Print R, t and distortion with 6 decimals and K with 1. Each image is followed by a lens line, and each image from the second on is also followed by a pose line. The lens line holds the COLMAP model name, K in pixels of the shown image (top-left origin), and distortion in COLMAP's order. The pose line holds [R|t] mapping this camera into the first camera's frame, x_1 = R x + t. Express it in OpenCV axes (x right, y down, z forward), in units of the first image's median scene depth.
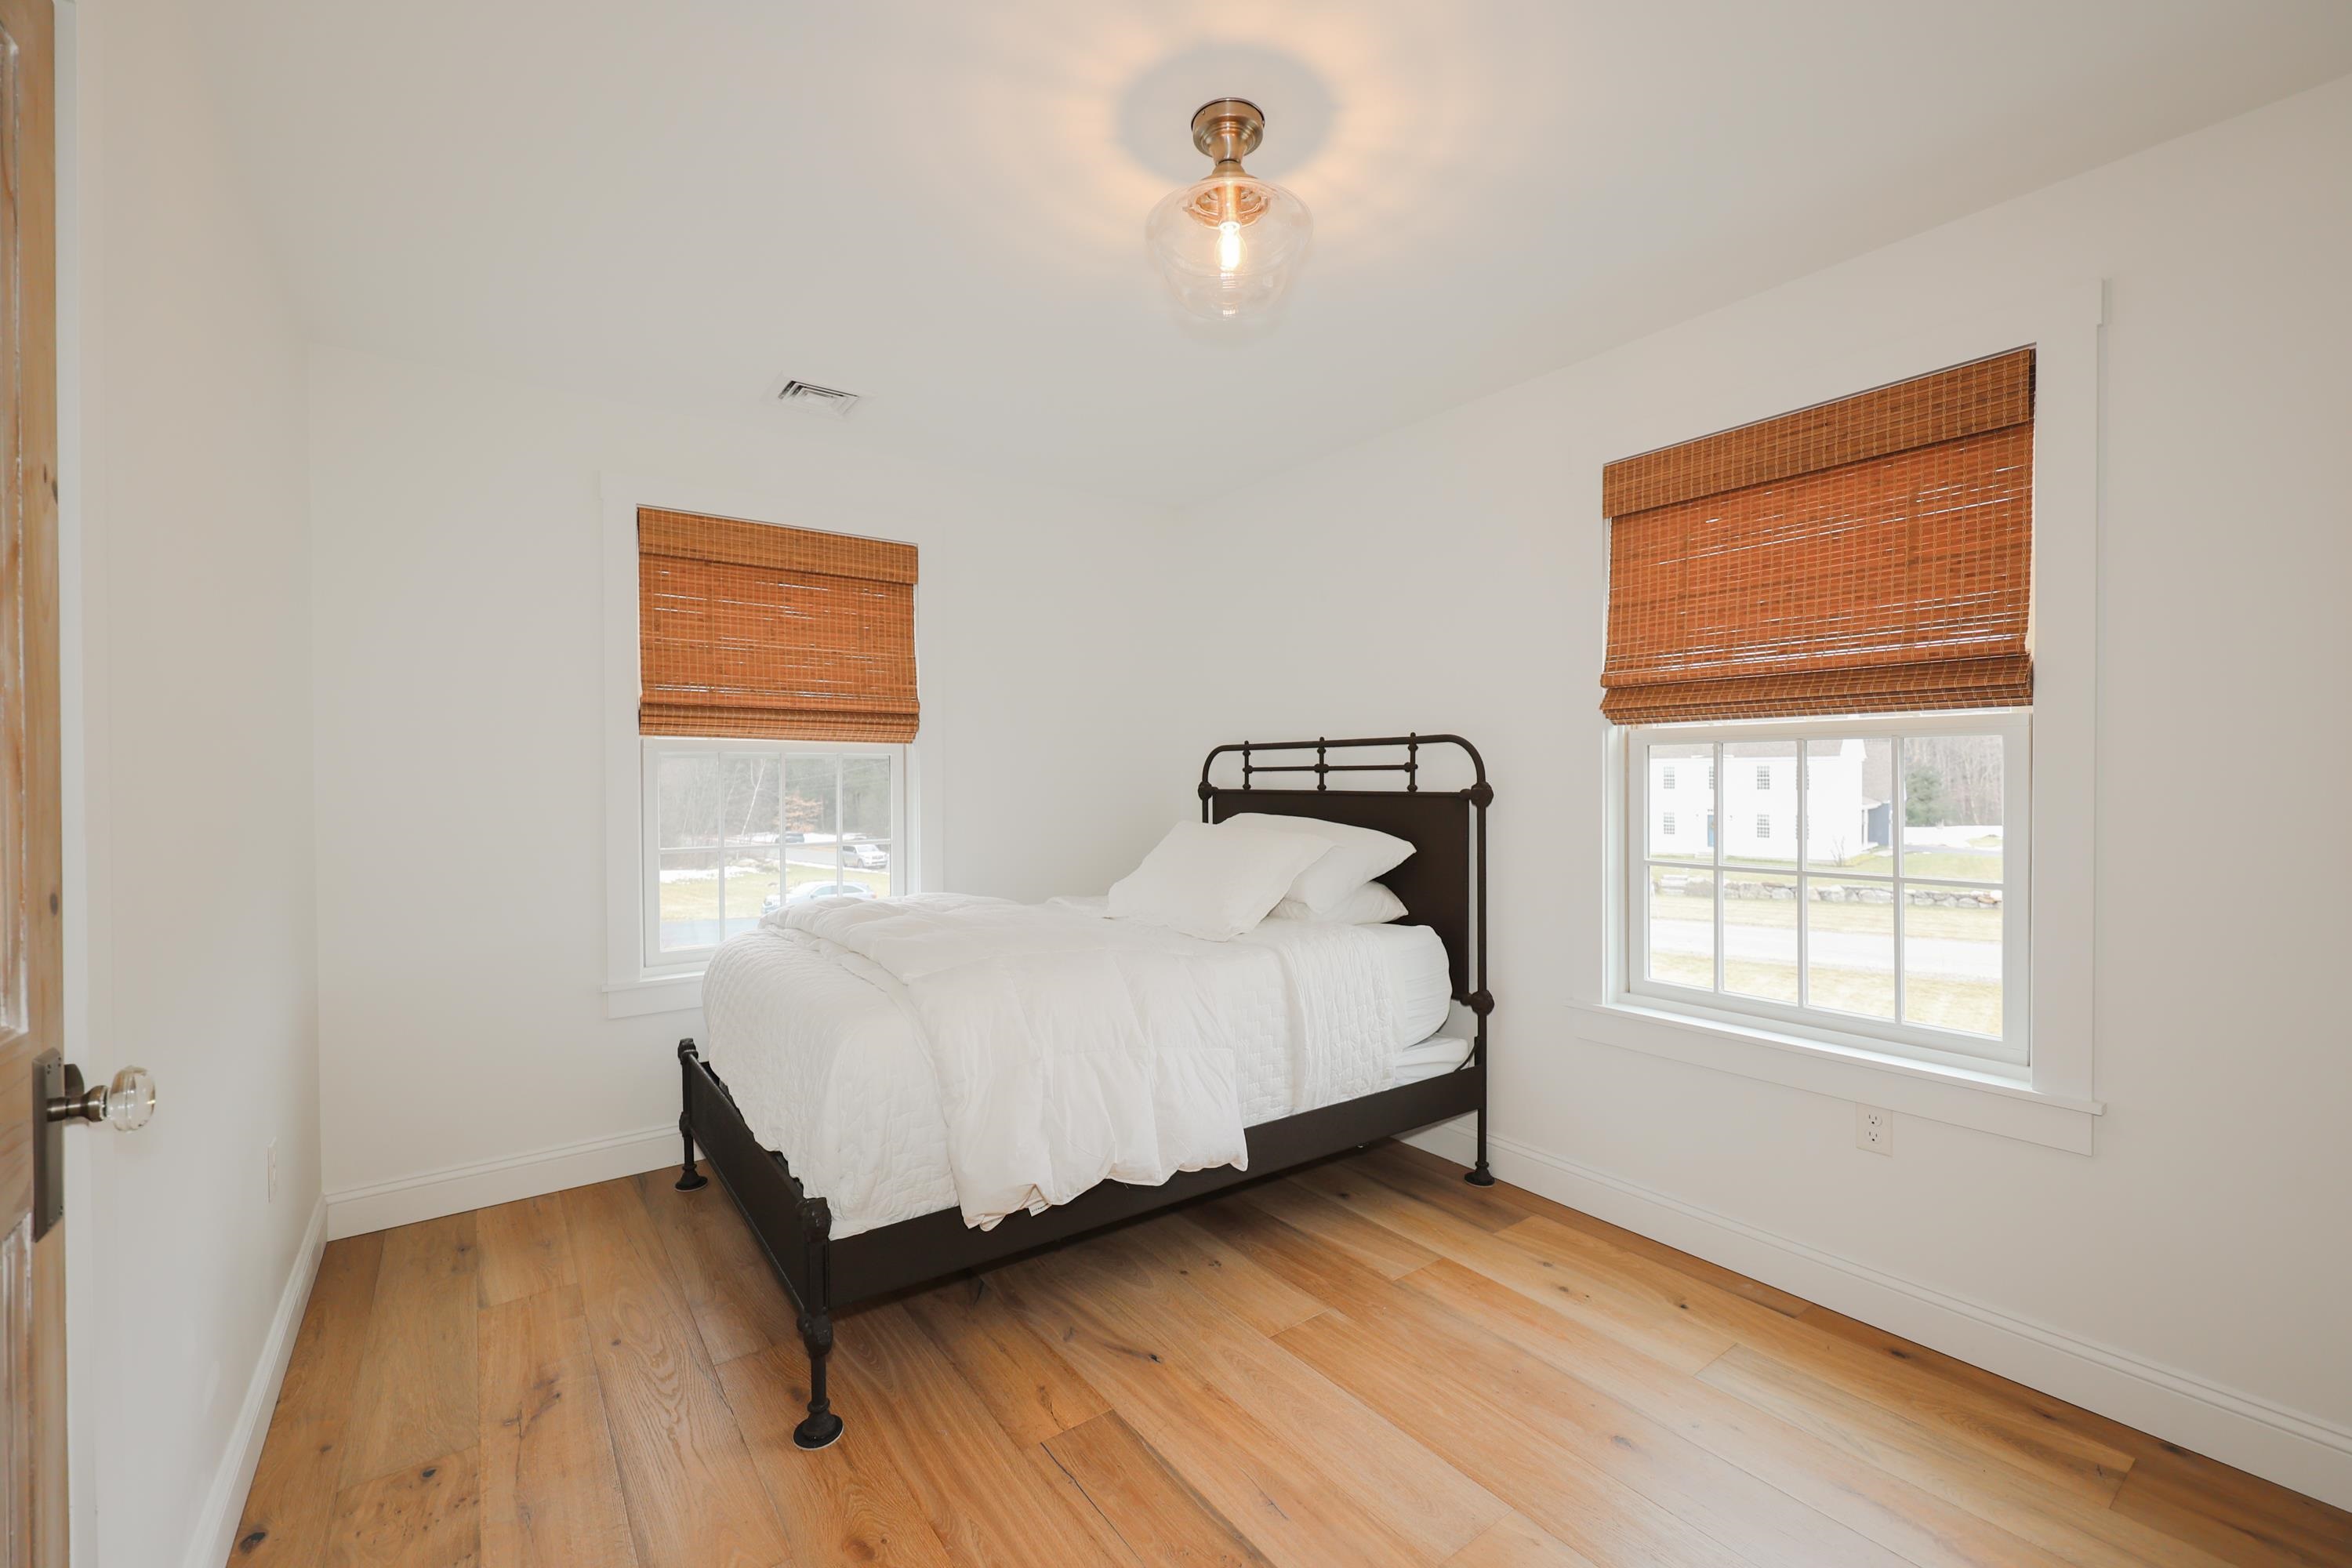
lens RADIAL K [[982.9, 0, 1176.0], [0, 982.9, 784.0], [0, 0, 1]] dist [0.002526, 0.000507]
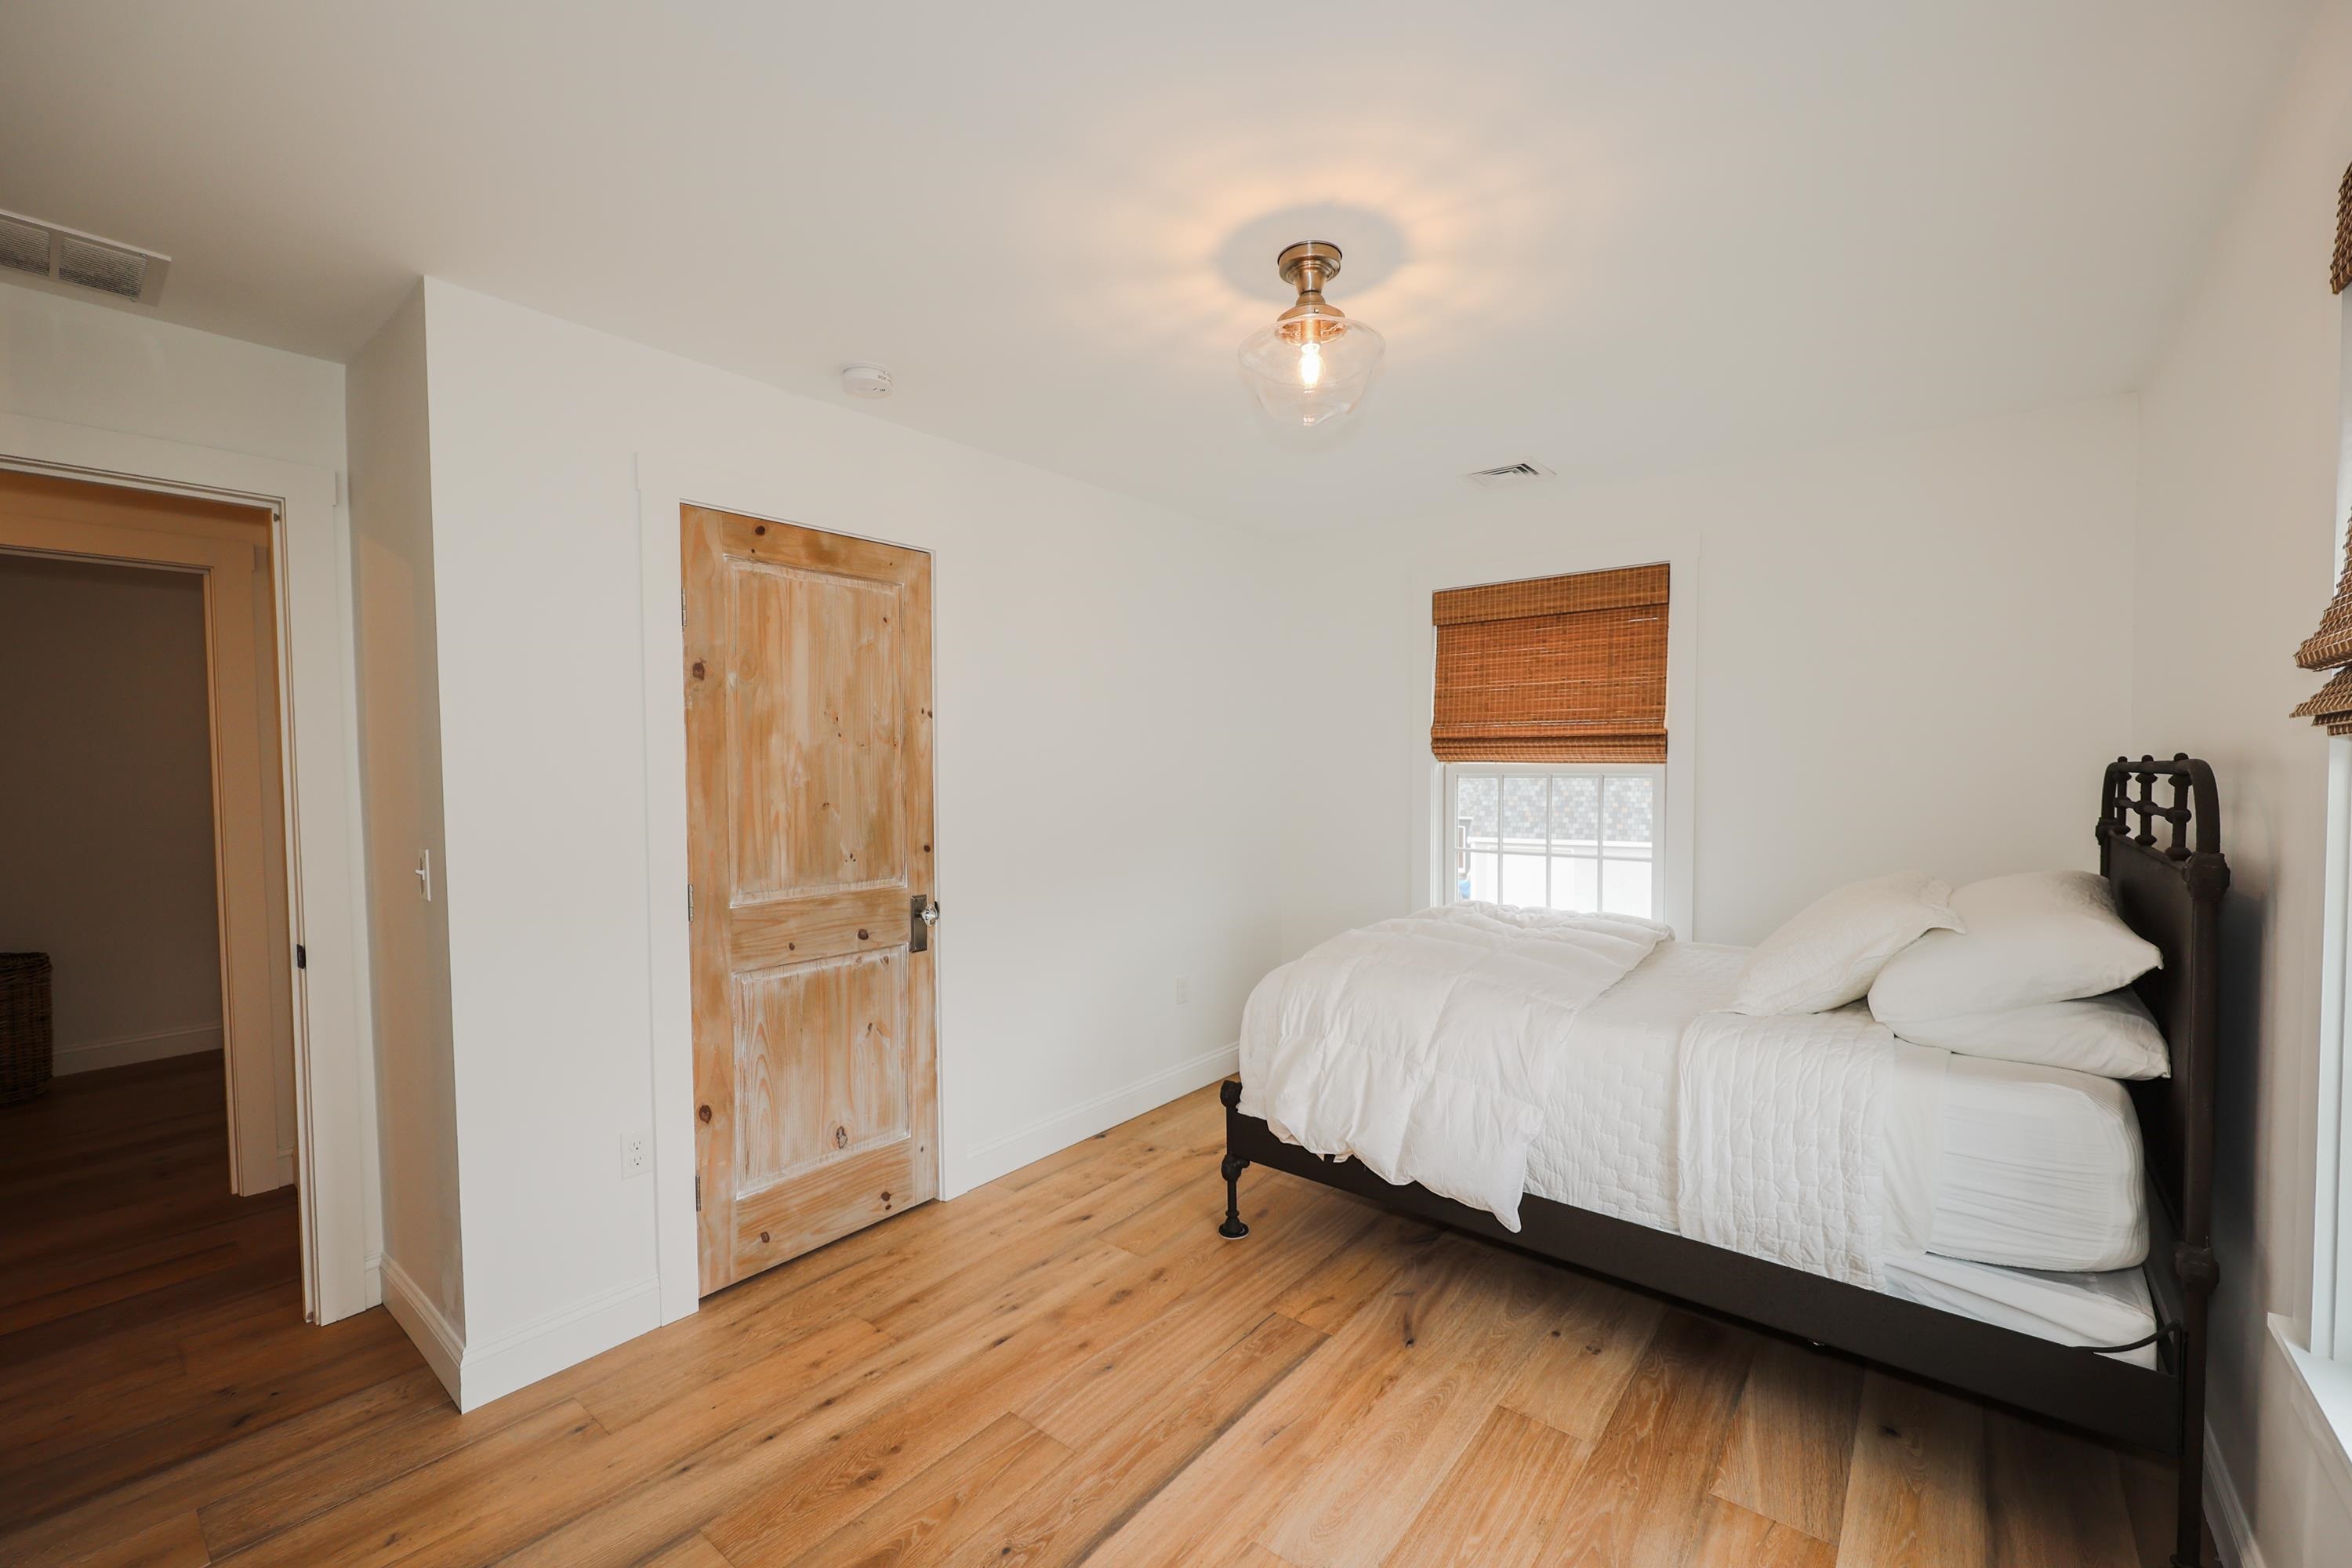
lens RADIAL K [[961.0, 0, 1168.5], [0, 961.0, 794.9], [0, 0, 1]] dist [0.002207, 0.000432]
pose [[0.251741, 0.032023, -0.967265, 0.746205], [-0.003528, 0.999476, 0.032171, -0.053863], [0.967788, -0.004687, 0.251722, 0.370842]]
